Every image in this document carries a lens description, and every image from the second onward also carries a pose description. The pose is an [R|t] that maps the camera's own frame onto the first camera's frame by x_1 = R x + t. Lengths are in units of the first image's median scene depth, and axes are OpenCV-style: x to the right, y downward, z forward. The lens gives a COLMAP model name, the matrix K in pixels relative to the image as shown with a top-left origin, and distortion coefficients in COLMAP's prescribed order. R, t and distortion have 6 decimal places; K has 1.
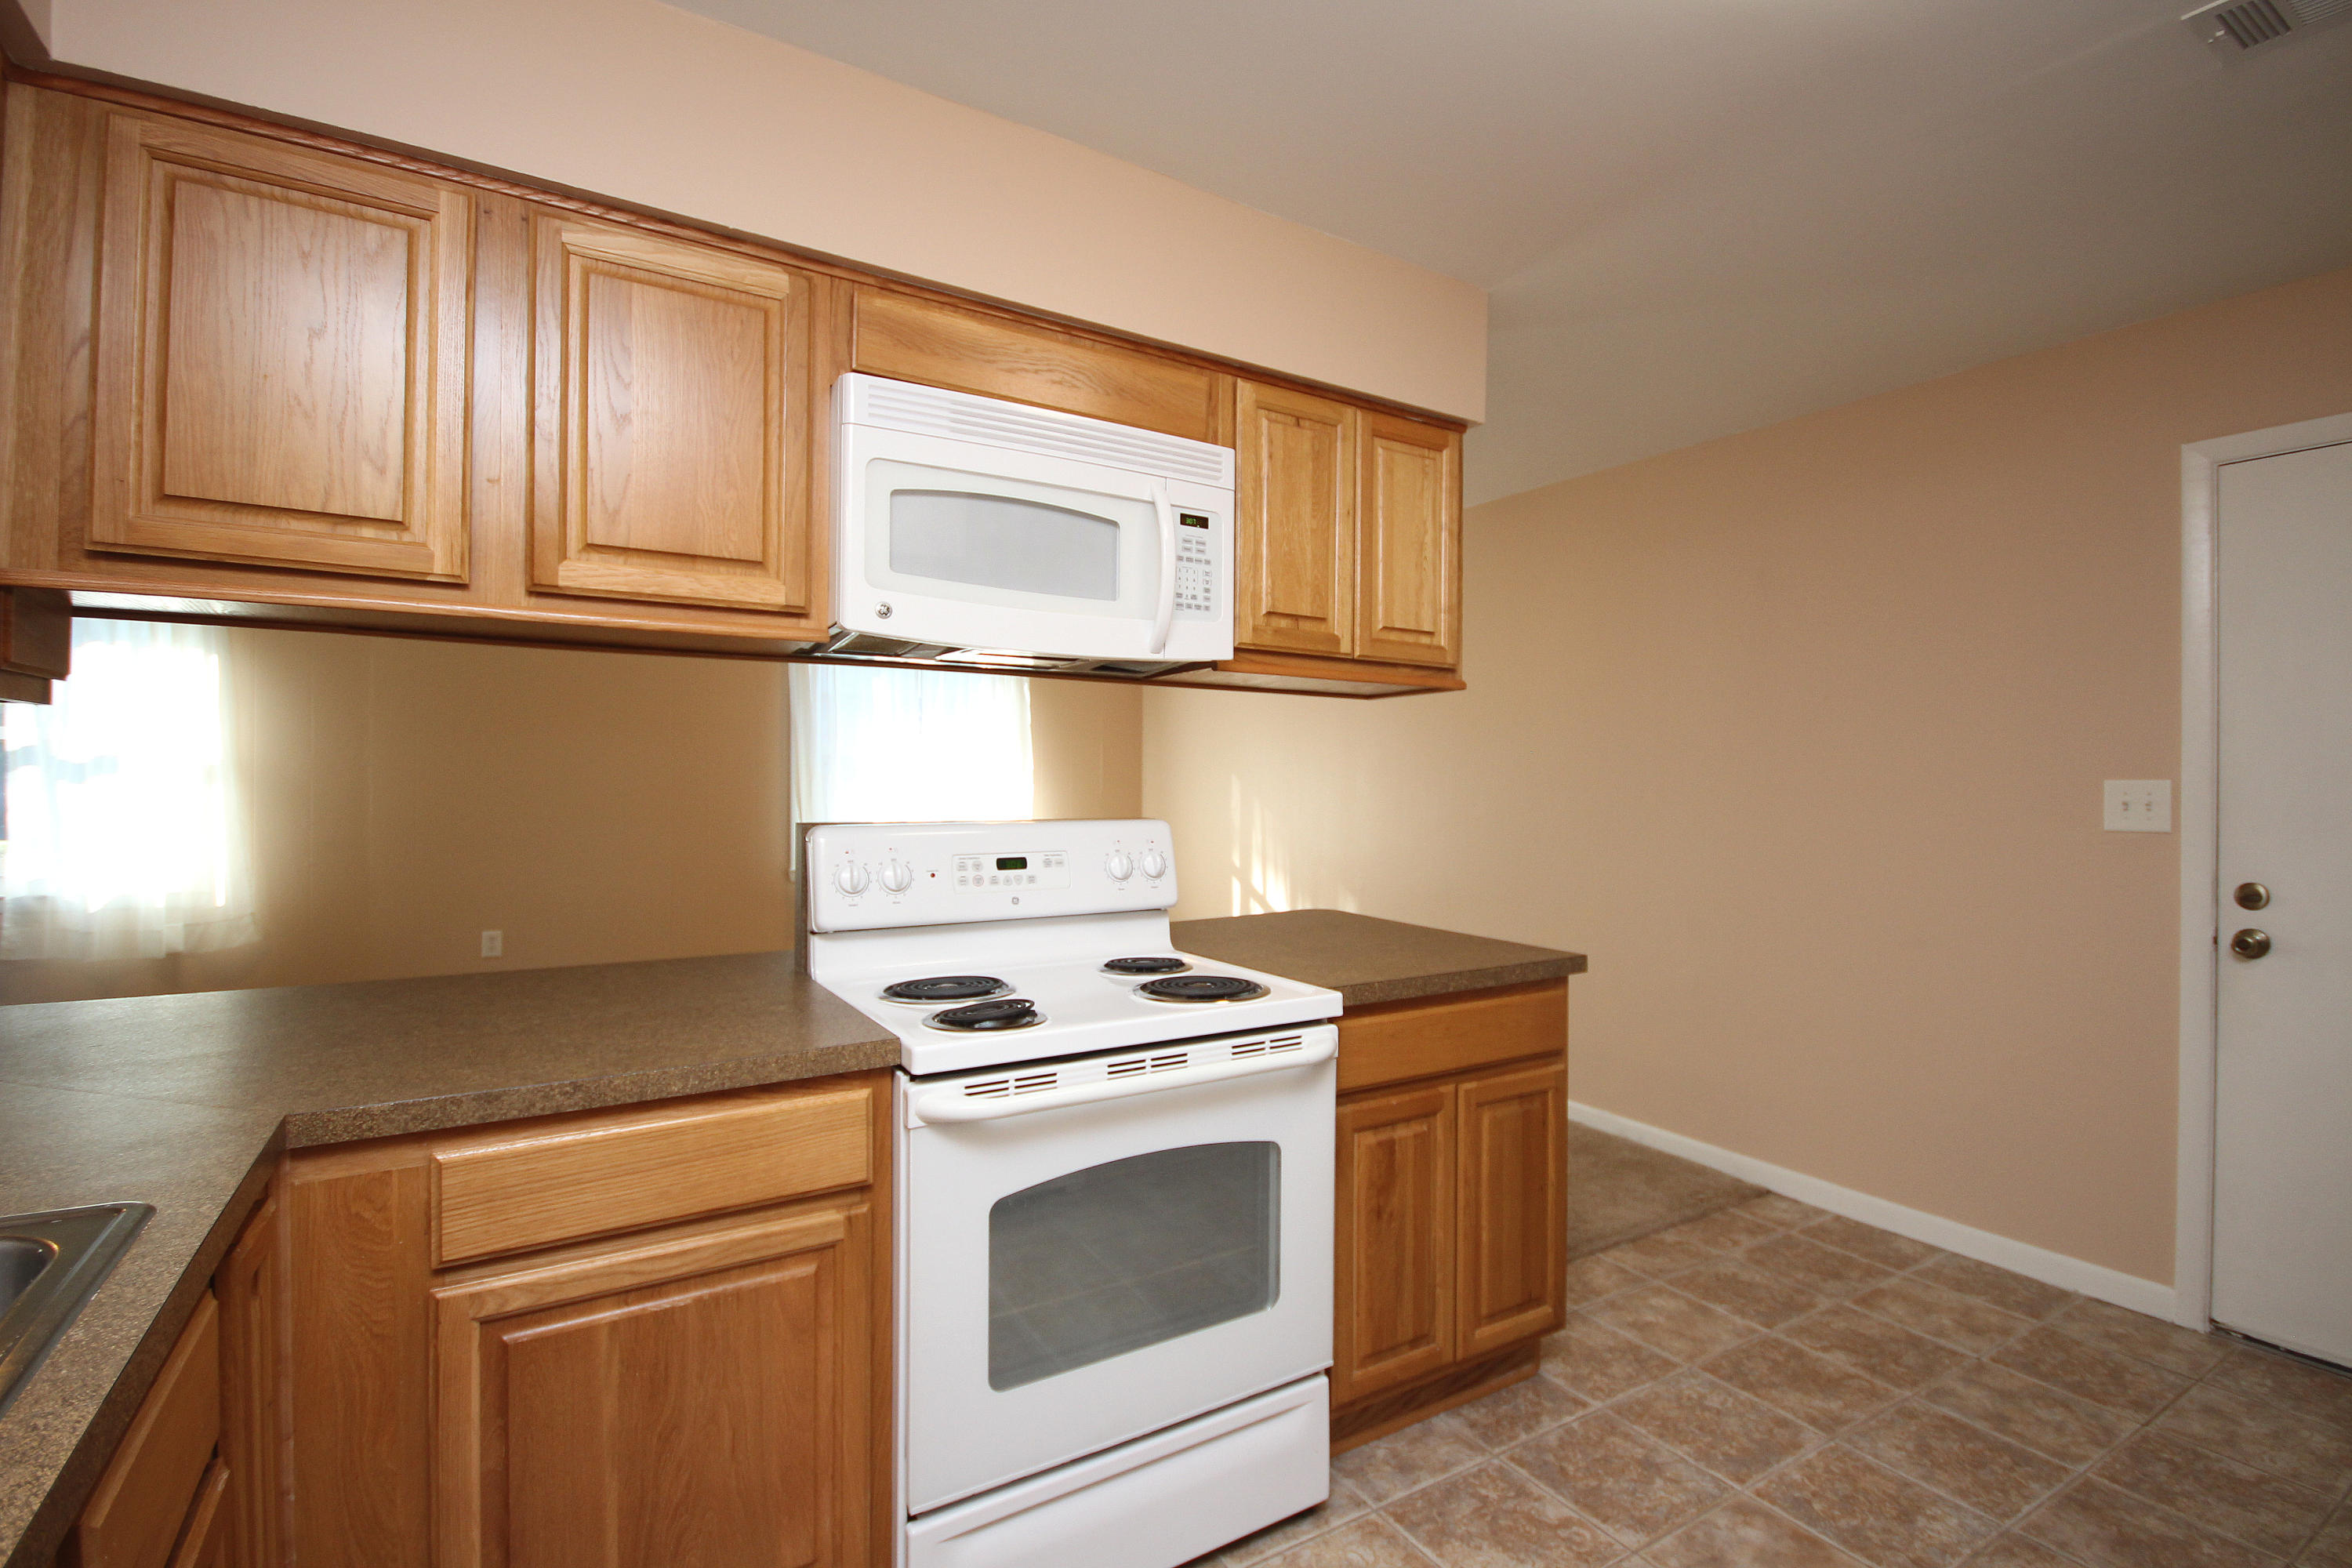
lens RADIAL K [[1085.6, 0, 1187.6], [0, 1085.6, 776.4], [0, 0, 1]] dist [-0.000359, -0.001934]
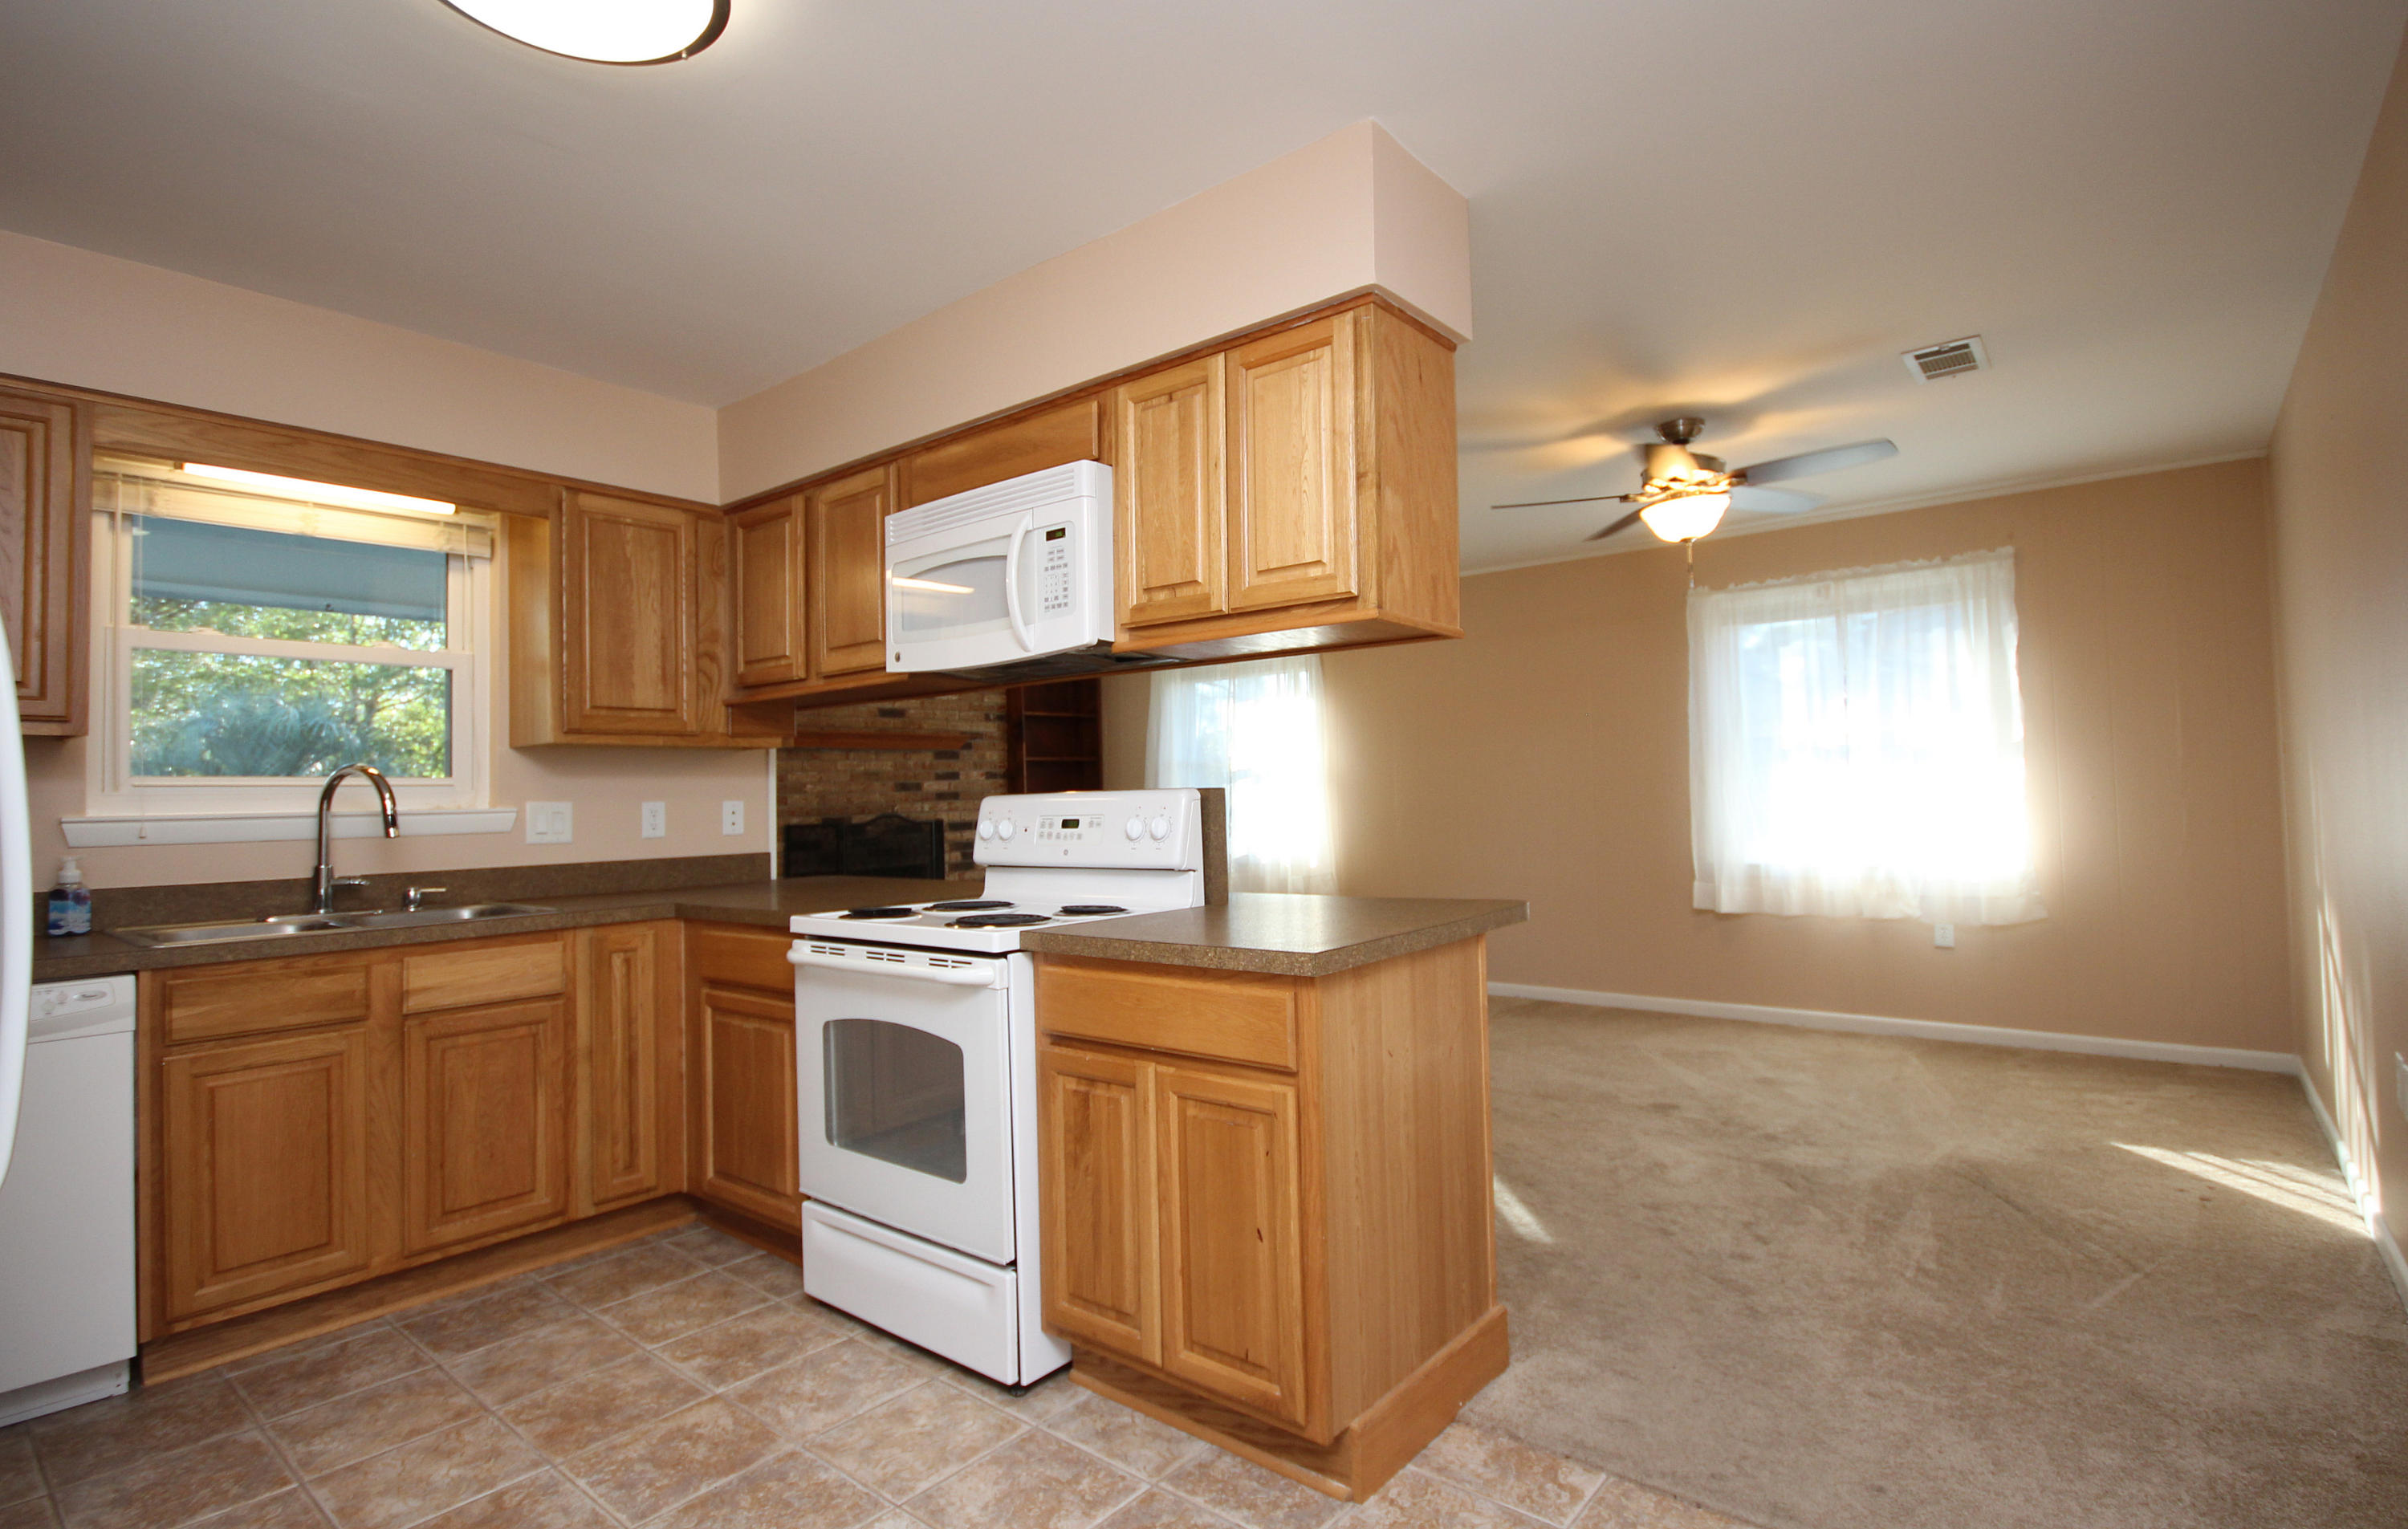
lens RADIAL K [[1148.2, 0, 1220.8], [0, 1148.2, 754.0], [0, 0, 1]] dist [-0.003632, -0.001744]
pose [[0.326408, -0.050221, -0.943894, 1.126344], [0.028621, 0.998655, -0.043237, 0.058558], [0.944796, -0.012902, 0.327406, 0.686816]]
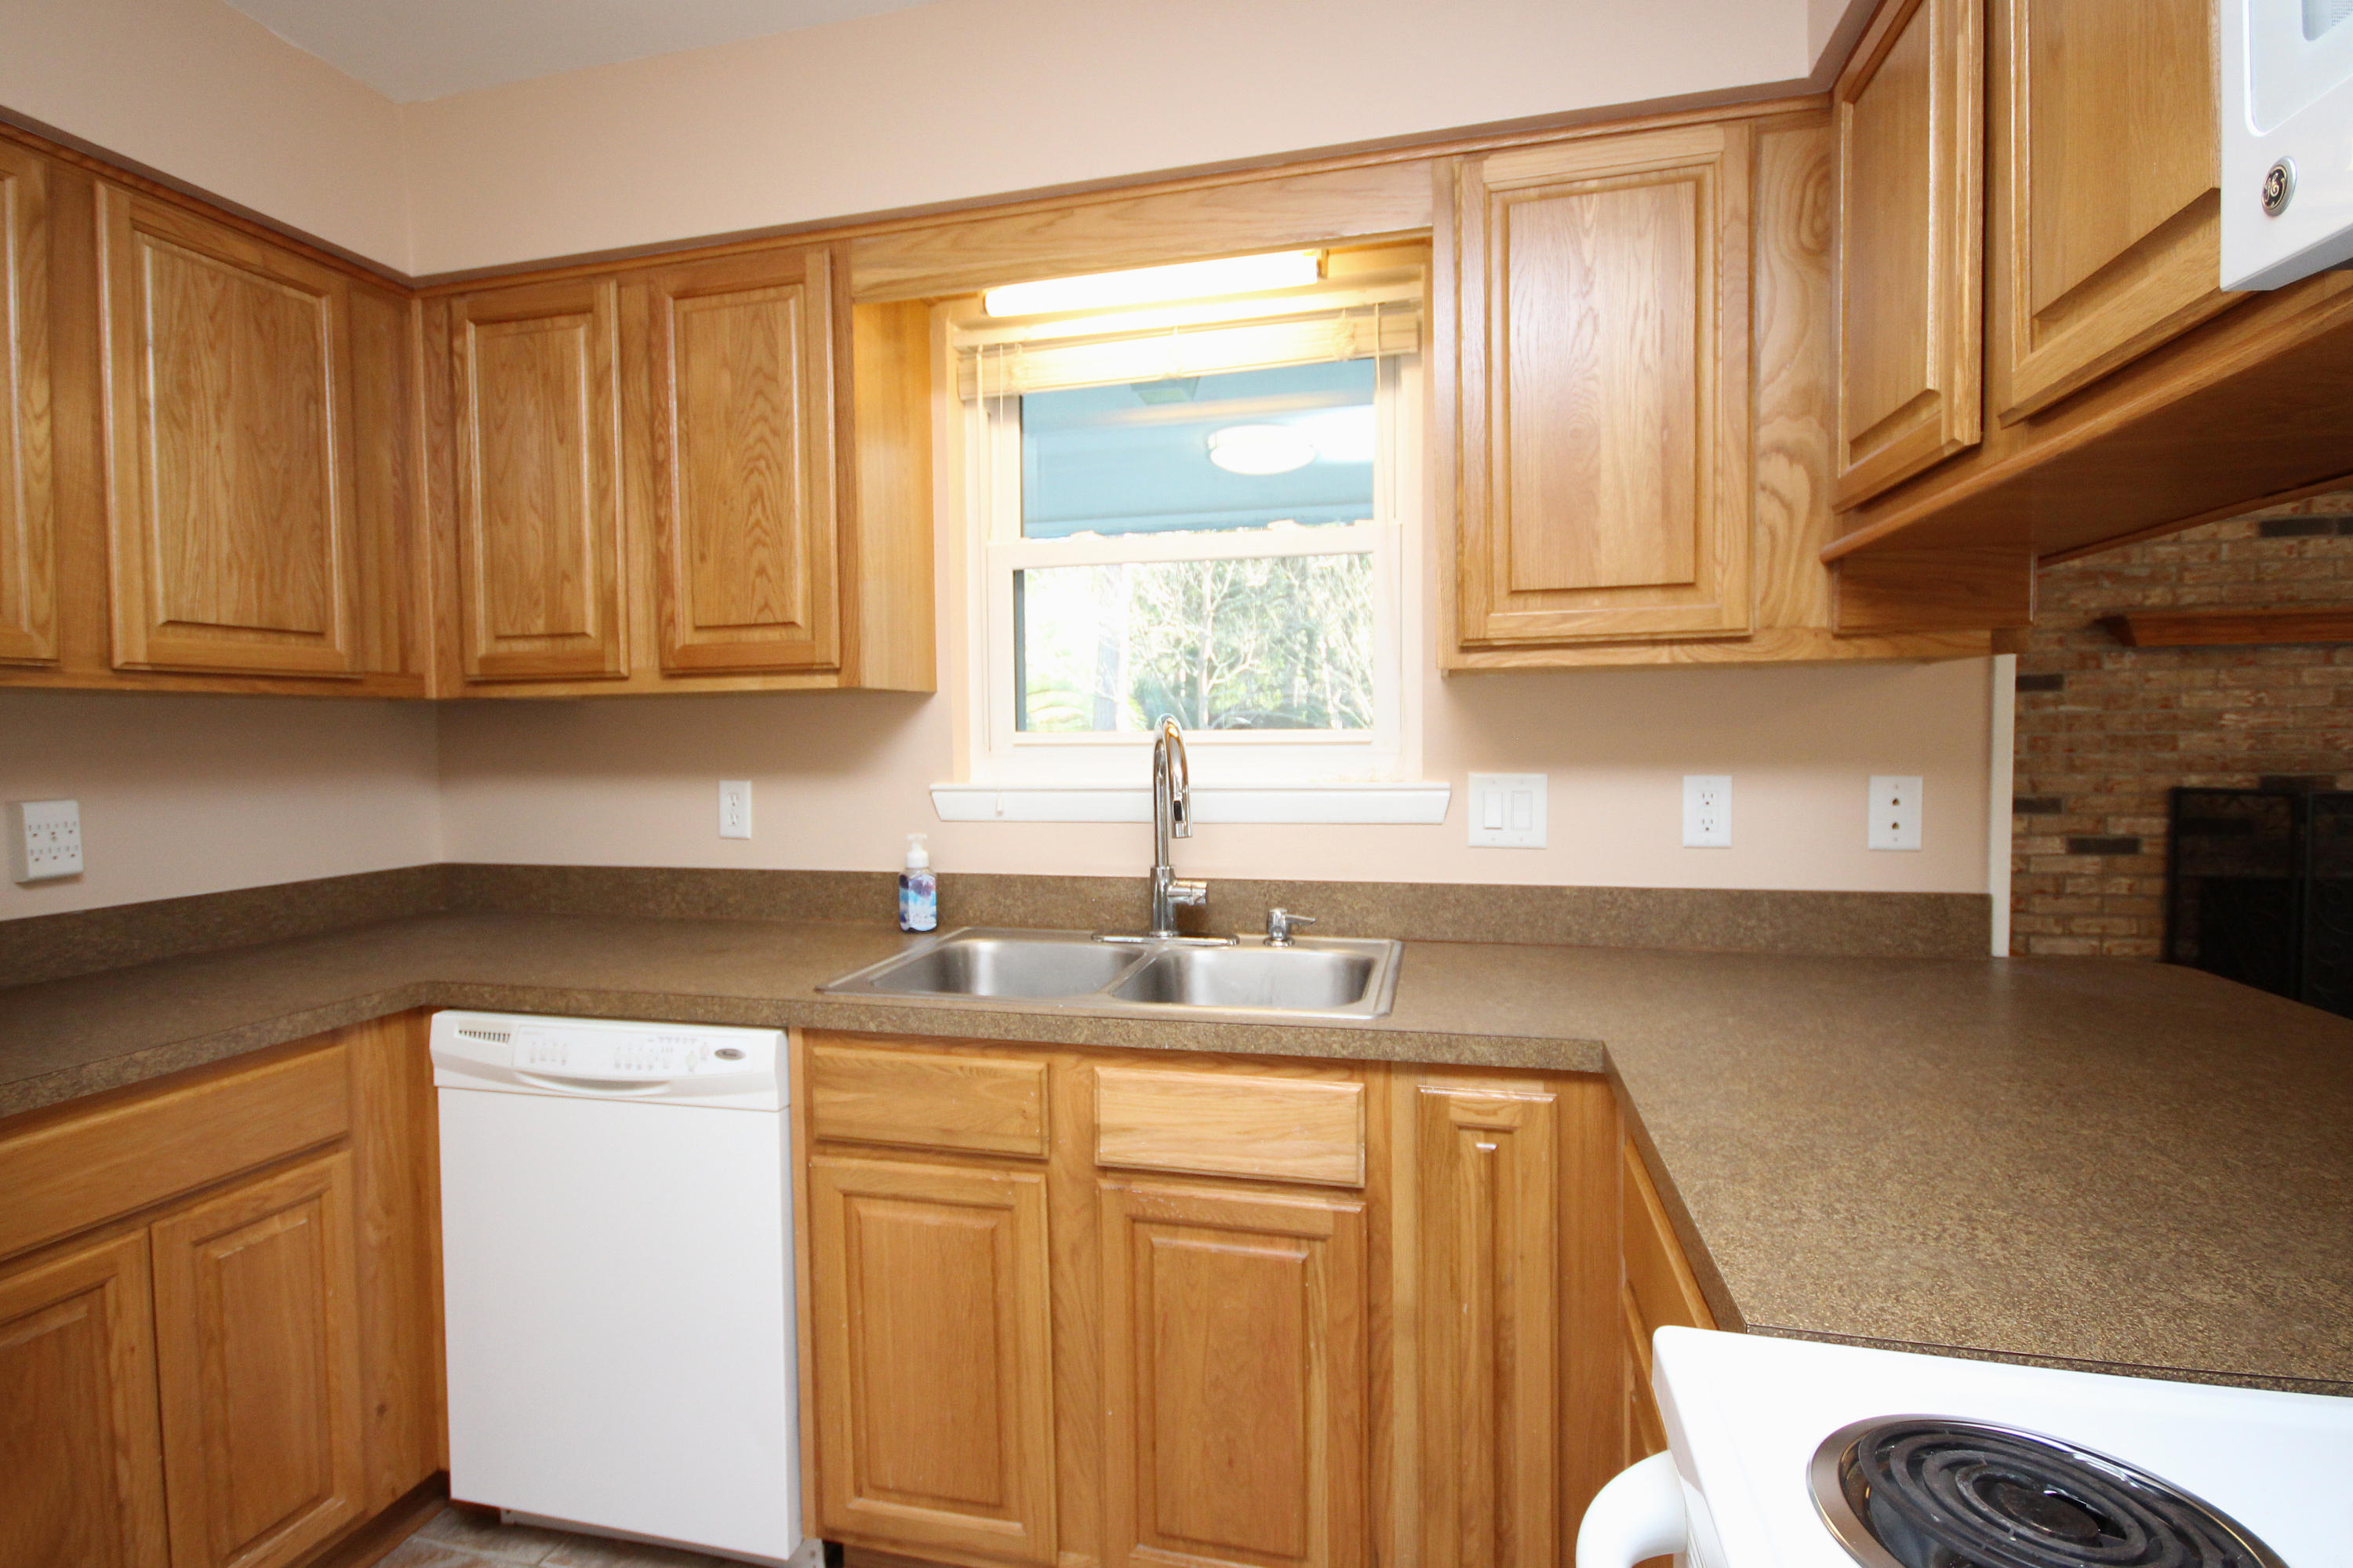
lens RADIAL K [[1149.3, 0, 1151.4], [0, 1149.3, 774.3], [0, 0, 1]] dist [0.000225, -0.005799]
pose [[-0.727986, 0.026811, -0.685068, 0.146273], [0.008757, 0.999517, 0.029812, 0.002626], [0.685536, 0.015704, -0.727869, 0.783333]]
